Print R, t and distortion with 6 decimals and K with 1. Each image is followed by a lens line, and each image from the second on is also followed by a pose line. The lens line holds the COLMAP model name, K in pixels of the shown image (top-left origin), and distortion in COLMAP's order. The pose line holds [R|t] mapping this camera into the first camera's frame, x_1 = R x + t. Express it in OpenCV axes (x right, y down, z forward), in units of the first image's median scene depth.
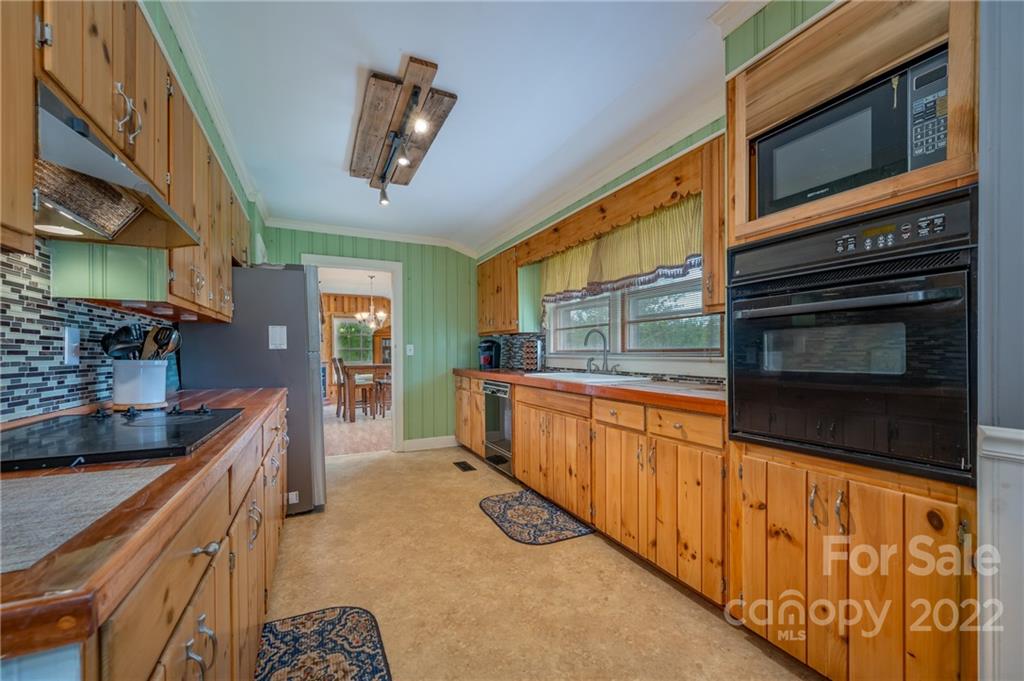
lens RADIAL K [[402.6, 0, 514.4], [0, 402.6, 361.0], [0, 0, 1]] dist [0.007480, -0.000078]
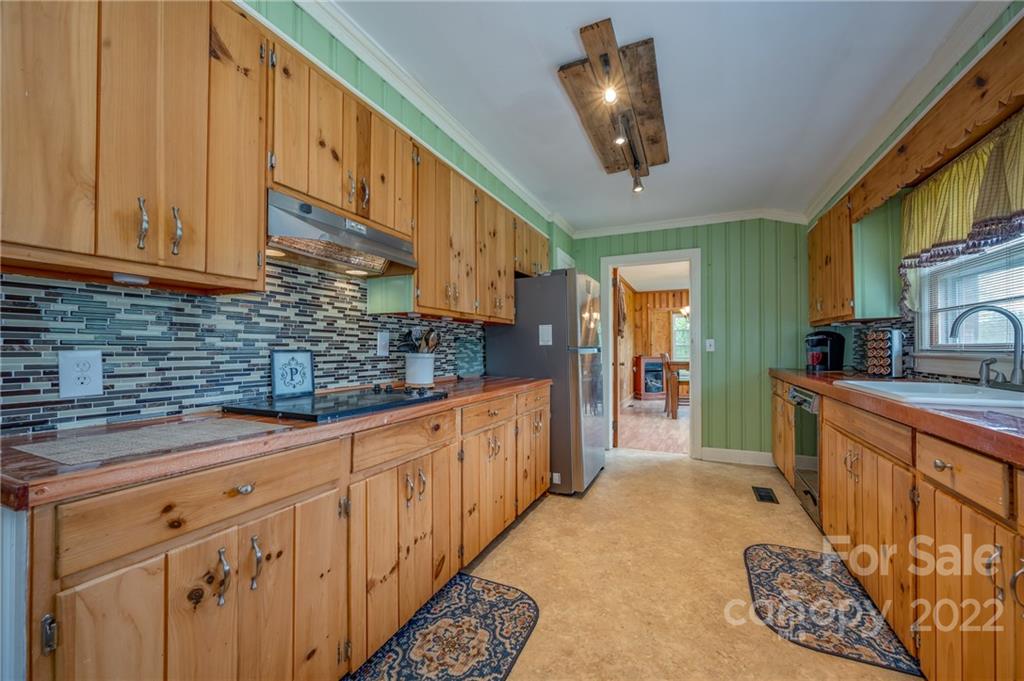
lens RADIAL K [[402.6, 0, 531.6], [0, 402.6, 349.5], [0, 0, 1]] dist [0.007480, -0.000078]
pose [[0.657530, 0.004220, -0.753417, 0.245440], [-0.017019, 0.999812, -0.009254, -0.005629], [0.753236, 0.018907, 0.657478, 0.213482]]
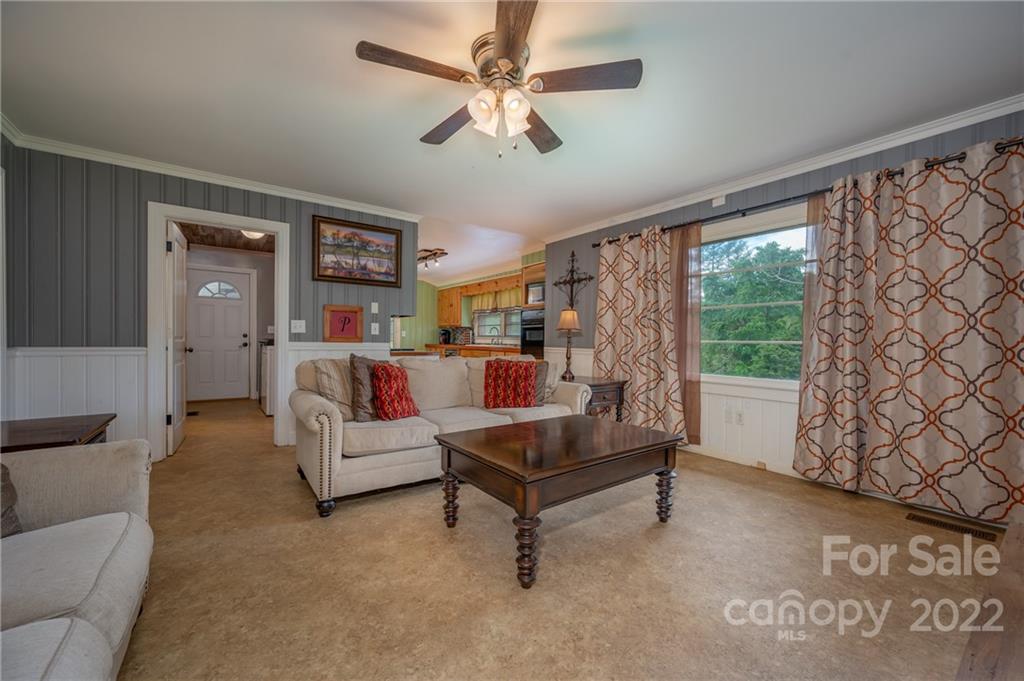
lens RADIAL K [[402.6, 0, 518.5], [0, 402.6, 349.1], [0, 0, 1]] dist [0.007480, -0.000078]
pose [[0.980852, 0.017419, 0.193976, -0.150809], [-0.017776, 0.999842, 0.000100, 0.060782], [-0.193944, -0.003546, 0.981006, -1.670953]]
